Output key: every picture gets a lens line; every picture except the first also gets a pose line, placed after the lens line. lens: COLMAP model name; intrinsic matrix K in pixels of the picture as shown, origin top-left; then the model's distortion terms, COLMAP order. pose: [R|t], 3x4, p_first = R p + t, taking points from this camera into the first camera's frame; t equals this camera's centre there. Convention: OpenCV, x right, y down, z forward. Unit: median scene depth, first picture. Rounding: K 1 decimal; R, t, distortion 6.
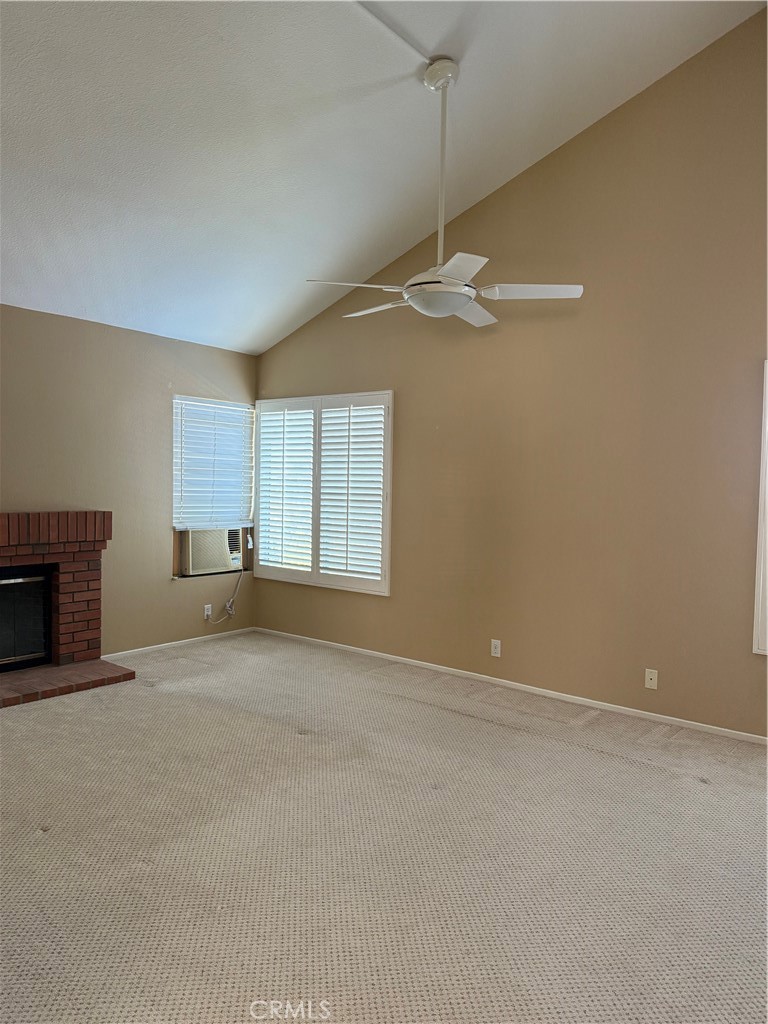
lens RADIAL K [[714.7, 0, 377.3], [0, 714.7, 512.6], [0, 0, 1]] dist [0.112294, -0.125163]
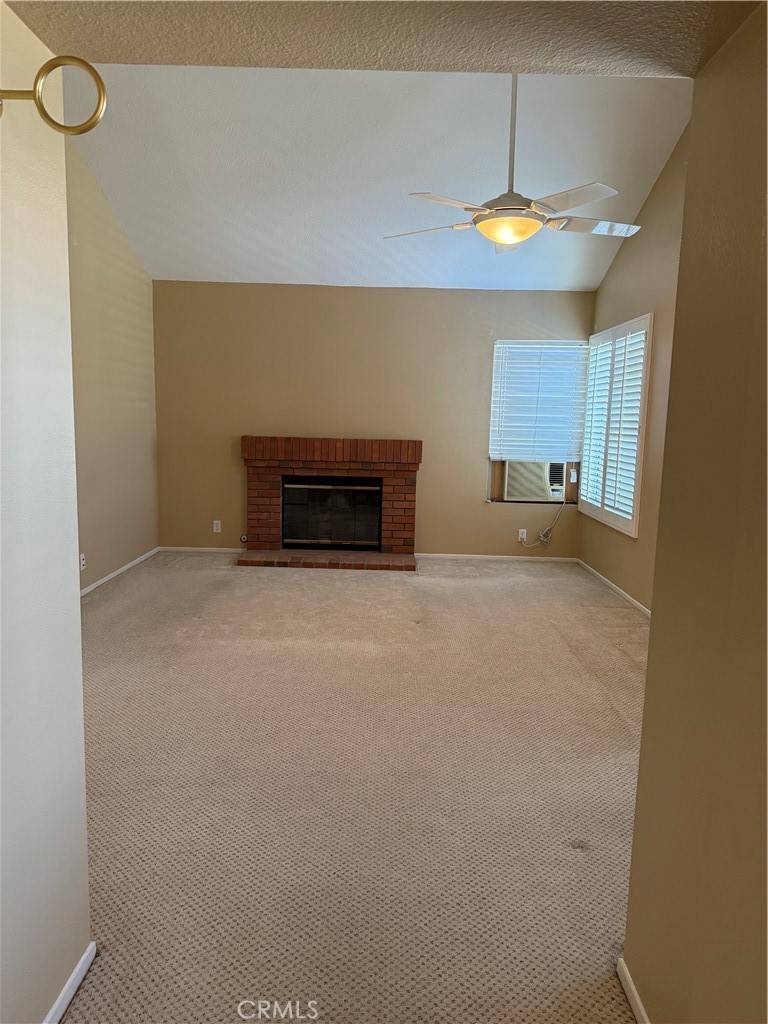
lens RADIAL K [[714.7, 0, 377.3], [0, 714.7, 512.6], [0, 0, 1]] dist [0.112294, -0.125163]
pose [[0.620991, 0.097947, -0.777674, 0.508481], [-0.043525, 0.994940, 0.090556, 0.012127], [0.782609, -0.022386, 0.622111, 0.139482]]
